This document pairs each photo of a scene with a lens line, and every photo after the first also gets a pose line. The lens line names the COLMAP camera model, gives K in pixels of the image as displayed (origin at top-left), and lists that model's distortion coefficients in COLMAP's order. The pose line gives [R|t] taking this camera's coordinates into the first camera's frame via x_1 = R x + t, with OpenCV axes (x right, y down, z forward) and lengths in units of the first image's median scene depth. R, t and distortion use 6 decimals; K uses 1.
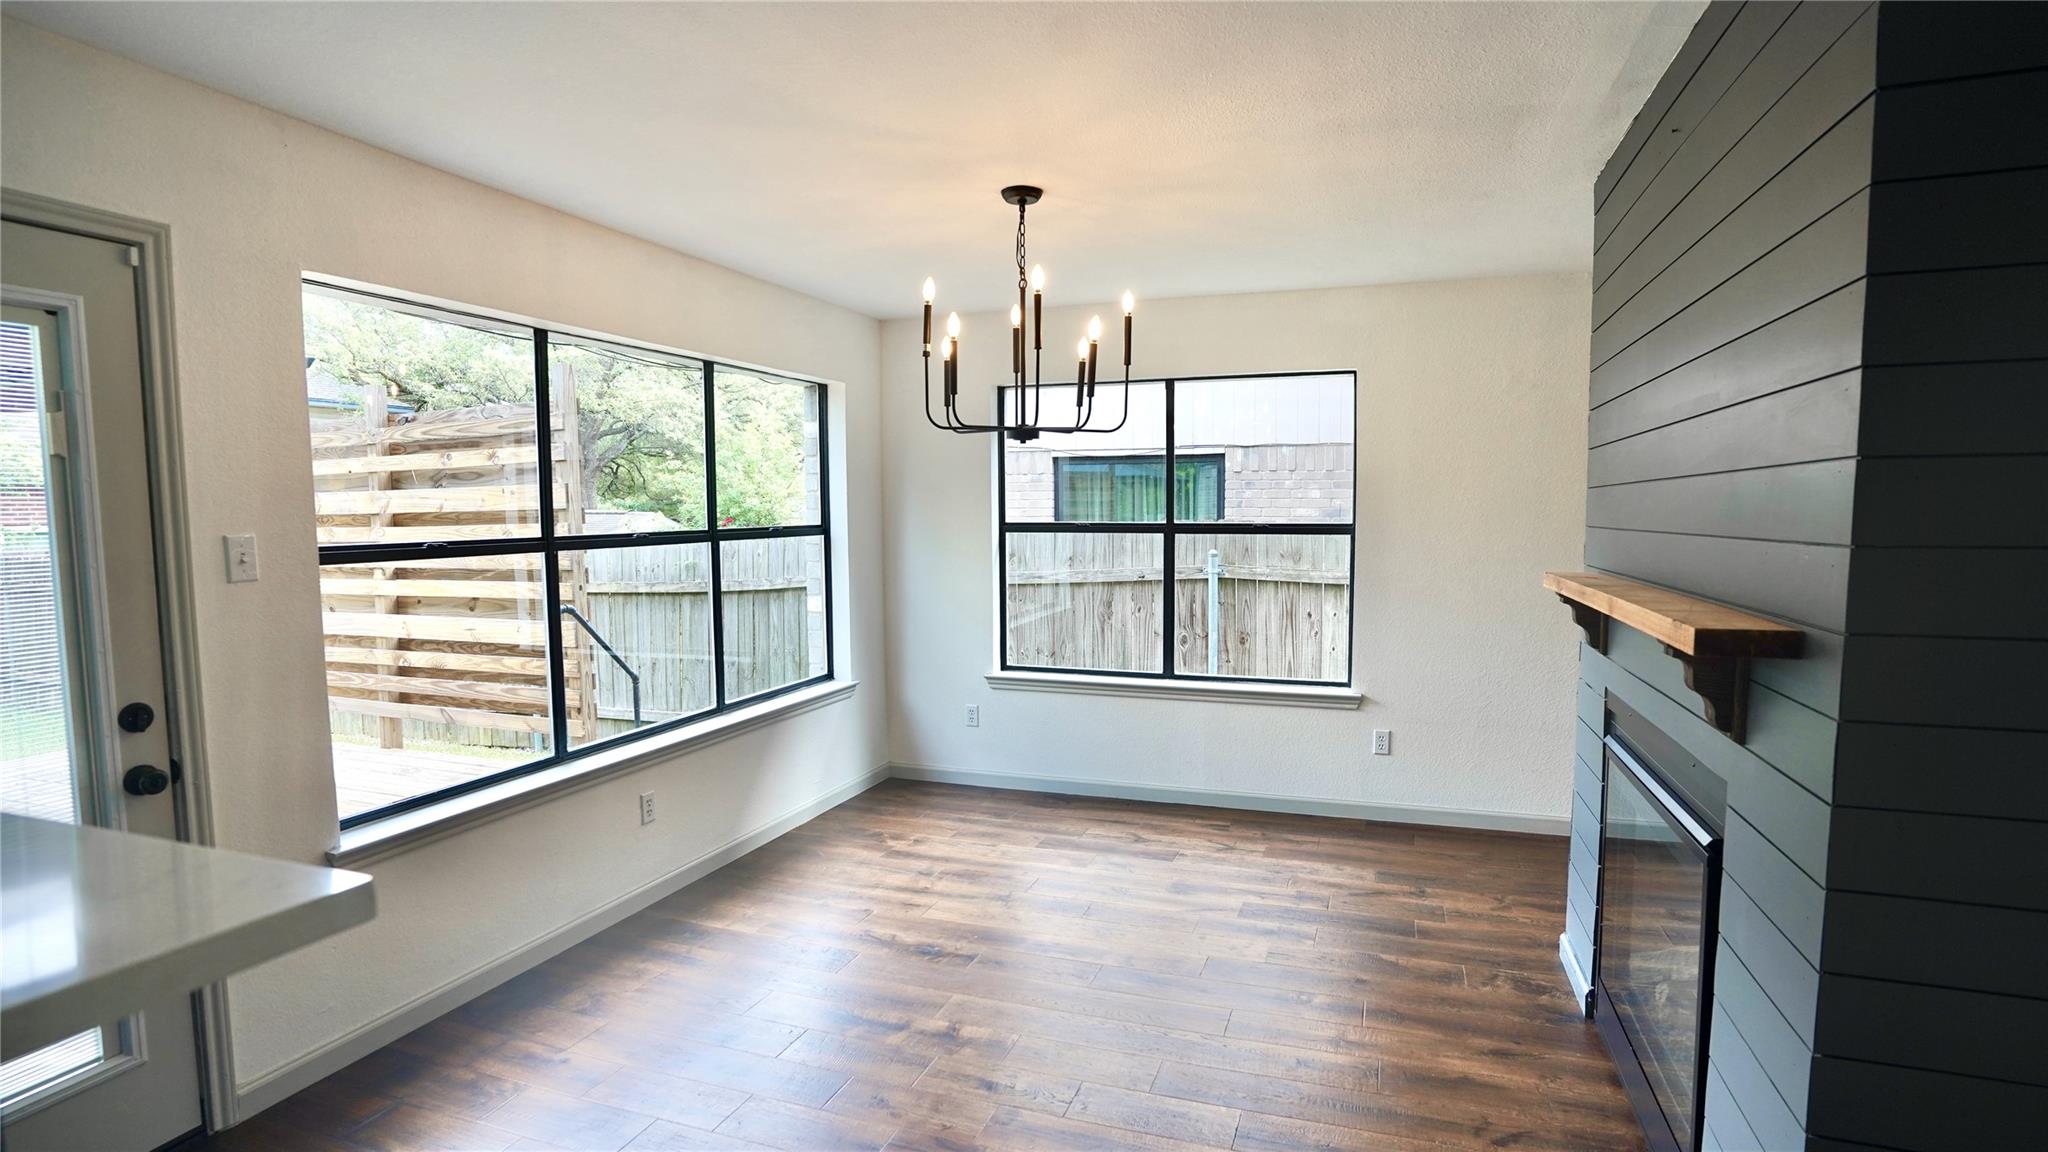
lens RADIAL K [[1006.1, 0, 1032.9], [0, 1006.1, 580.8], [0, 0, 1]] dist [-0.082265, 0.039047]
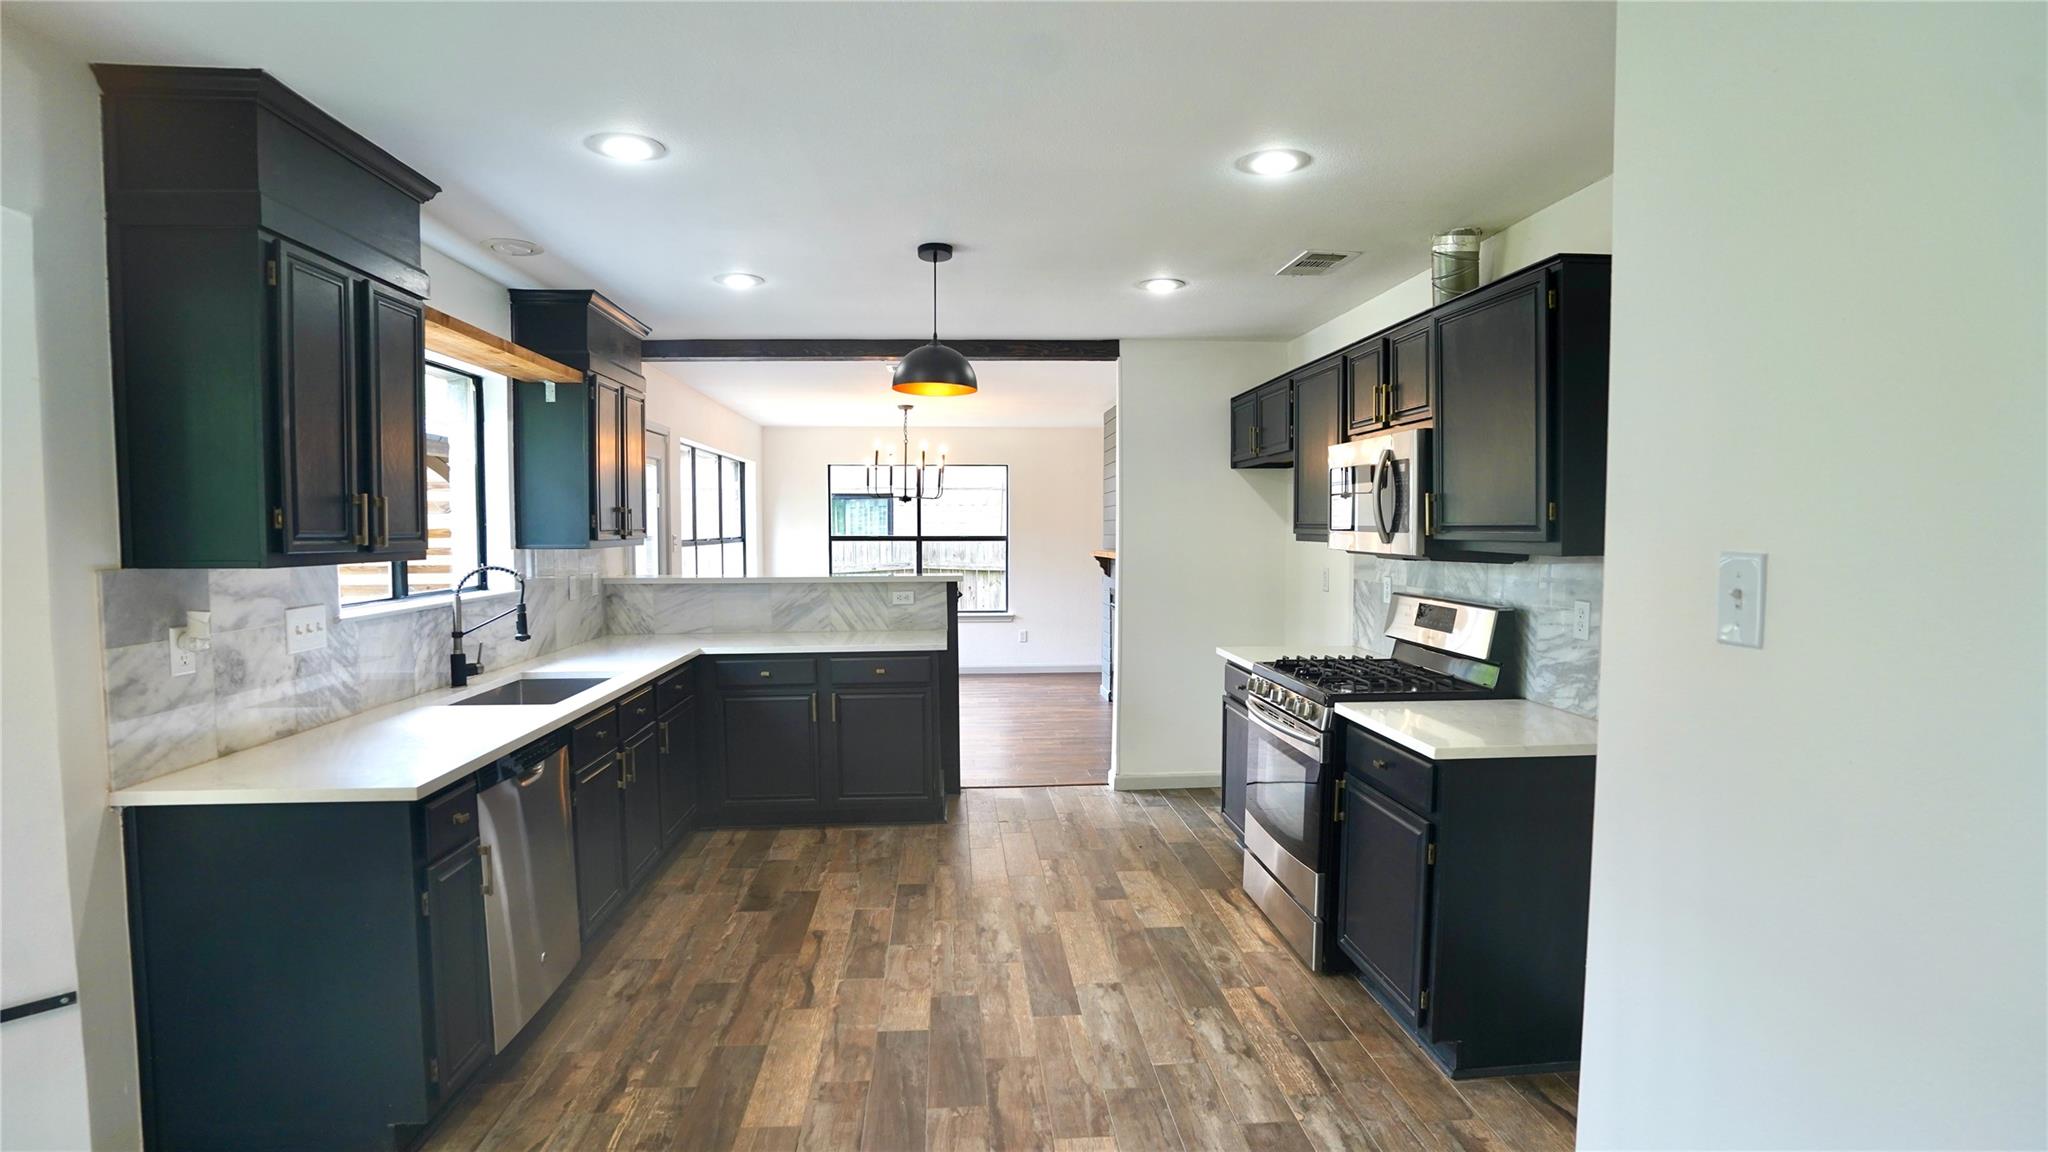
lens RADIAL K [[1006.1, 0, 1032.9], [0, 1006.1, 580.8], [0, 0, 1]] dist [-0.082265, 0.039047]
pose [[0.910115, -0.016497, 0.414027, -0.537882], [0.026097, 0.999506, -0.017540, 0.080512], [-0.413532, 0.026769, 0.910096, -1.015224]]
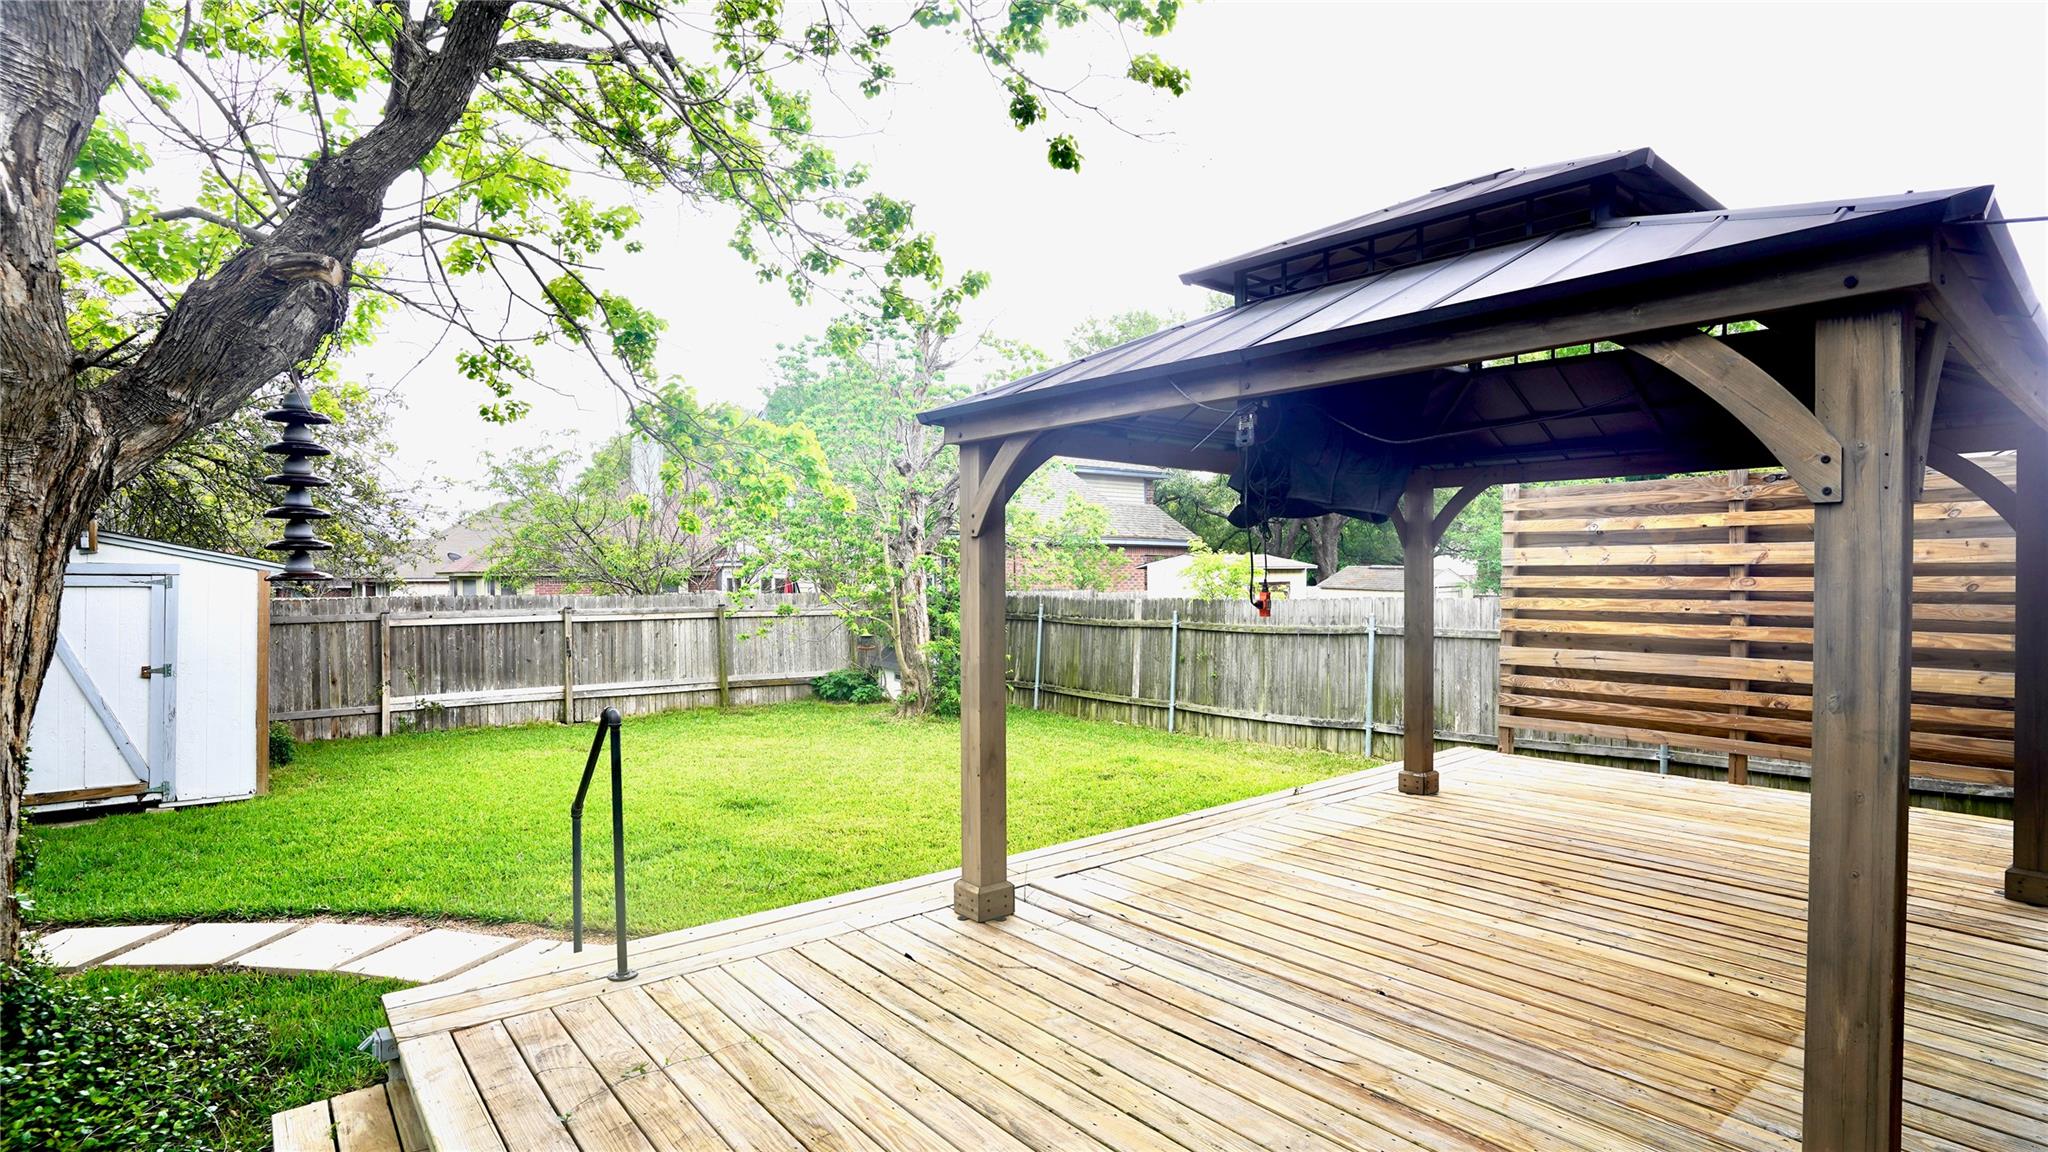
lens RADIAL K [[1006.1, 0, 1032.9], [0, 1006.1, 580.8], [0, 0, 1]] dist [-0.082265, 0.039047]
pose [[0.858741, 0.013465, -0.512232, -1.047372], [-0.043243, 0.997993, -0.046260, 0.043076], [0.510581, 0.061876, 0.857600, -0.424016]]
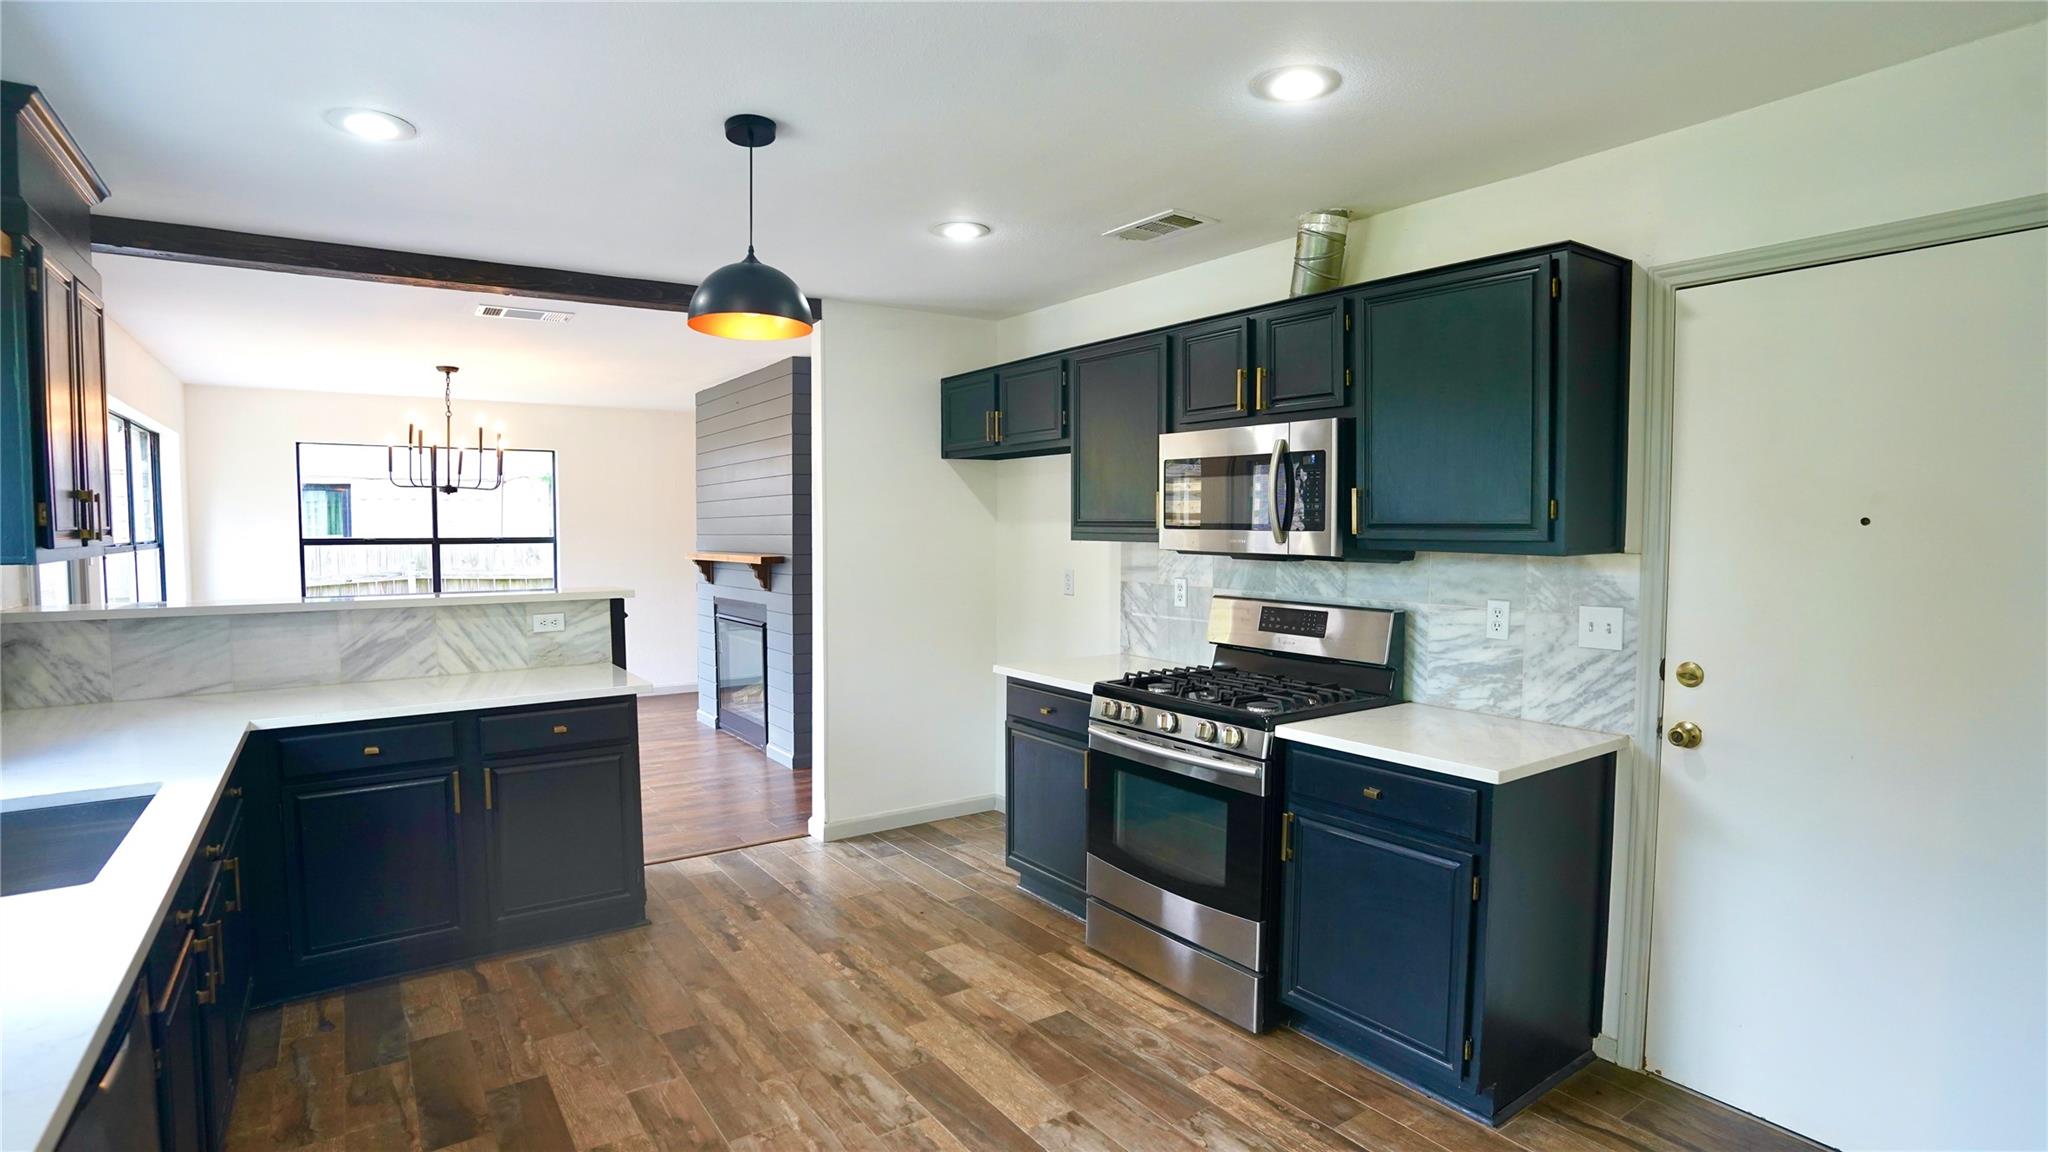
lens RADIAL K [[1006.1, 0, 1032.9], [0, 1006.1, 580.8], [0, 0, 1]] dist [-0.082265, 0.039047]
pose [[0.575476, -0.038608, 0.816907, -0.637390], [0.057406, 0.998328, 0.006743, 0.058340], [-0.815802, 0.043015, 0.576730, -0.710238]]
